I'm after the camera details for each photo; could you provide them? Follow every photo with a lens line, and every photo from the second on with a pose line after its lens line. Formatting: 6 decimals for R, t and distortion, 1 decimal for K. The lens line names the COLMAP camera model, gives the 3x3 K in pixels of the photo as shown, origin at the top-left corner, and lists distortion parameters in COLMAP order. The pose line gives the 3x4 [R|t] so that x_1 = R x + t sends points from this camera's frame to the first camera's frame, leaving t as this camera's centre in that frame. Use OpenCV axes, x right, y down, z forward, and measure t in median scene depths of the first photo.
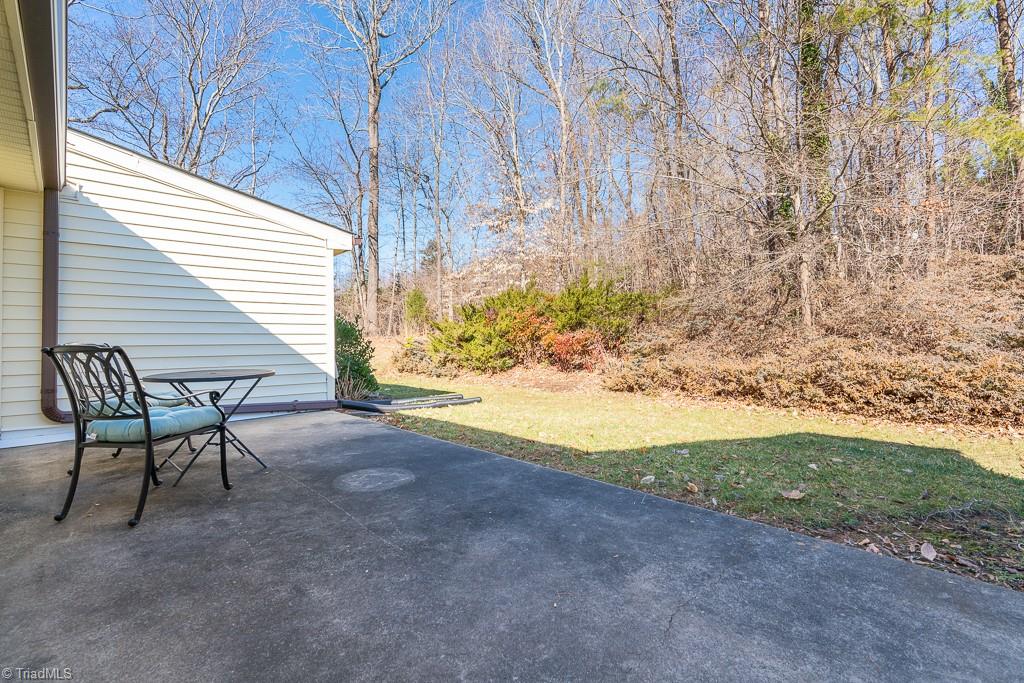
lens RADIAL K [[483.6, 0, 512.5], [0, 483.6, 333.8], [0, 0, 1]] dist [-0.004865, 0.000500]
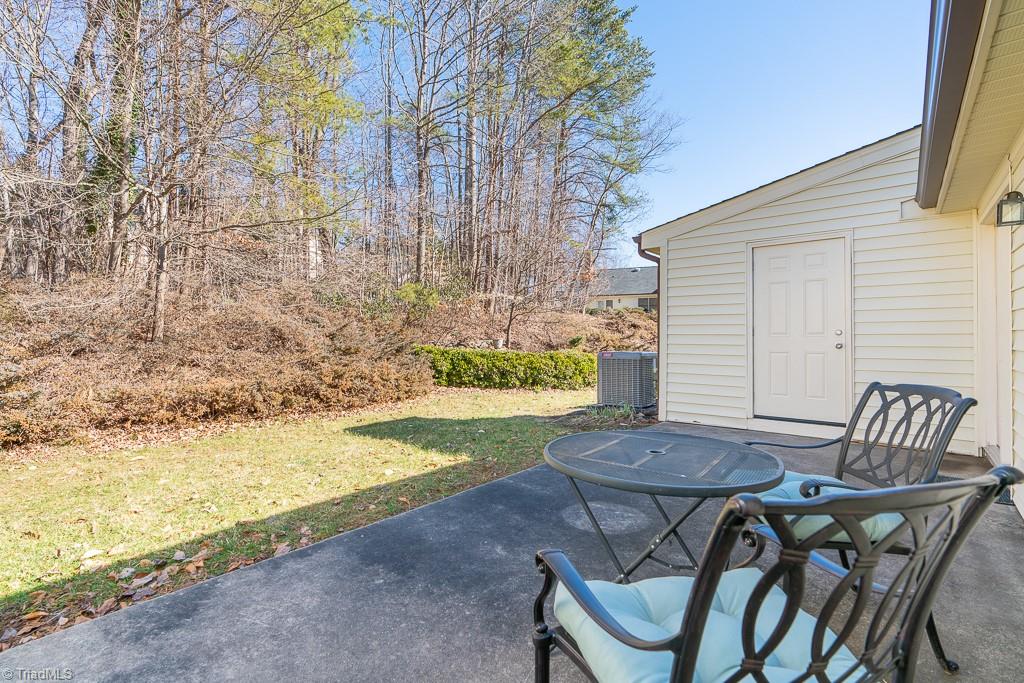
lens RADIAL K [[483.6, 0, 511.6], [0, 483.6, 343.7], [0, 0, 1]] dist [-0.004865, 0.000500]
pose [[-0.124870, -0.004605, 0.992162, -0.310600], [-0.000278, 0.999989, 0.004606, -0.008845], [-0.992173, 0.000299, -0.124870, 0.339284]]
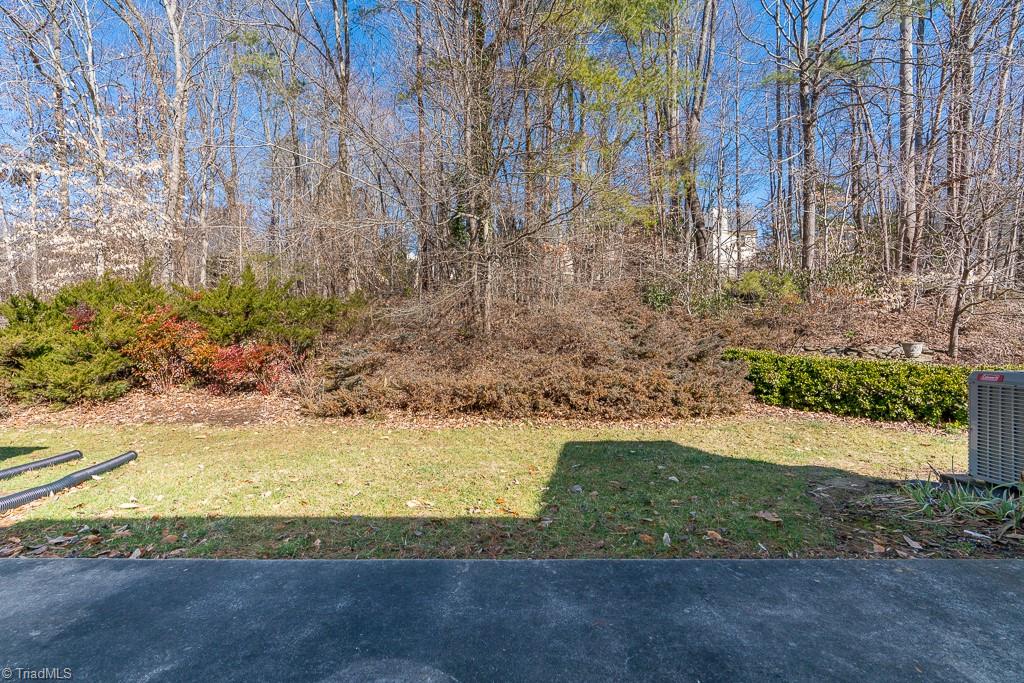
lens RADIAL K [[483.6, 0, 508.7], [0, 483.6, 343.5], [0, 0, 1]] dist [-0.004865, 0.000500]
pose [[0.684084, 0.004203, 0.729392, -0.134247], [-0.010681, 0.999934, 0.004255, -0.010505], [-0.729325, -0.010701, 0.684083, 0.158976]]
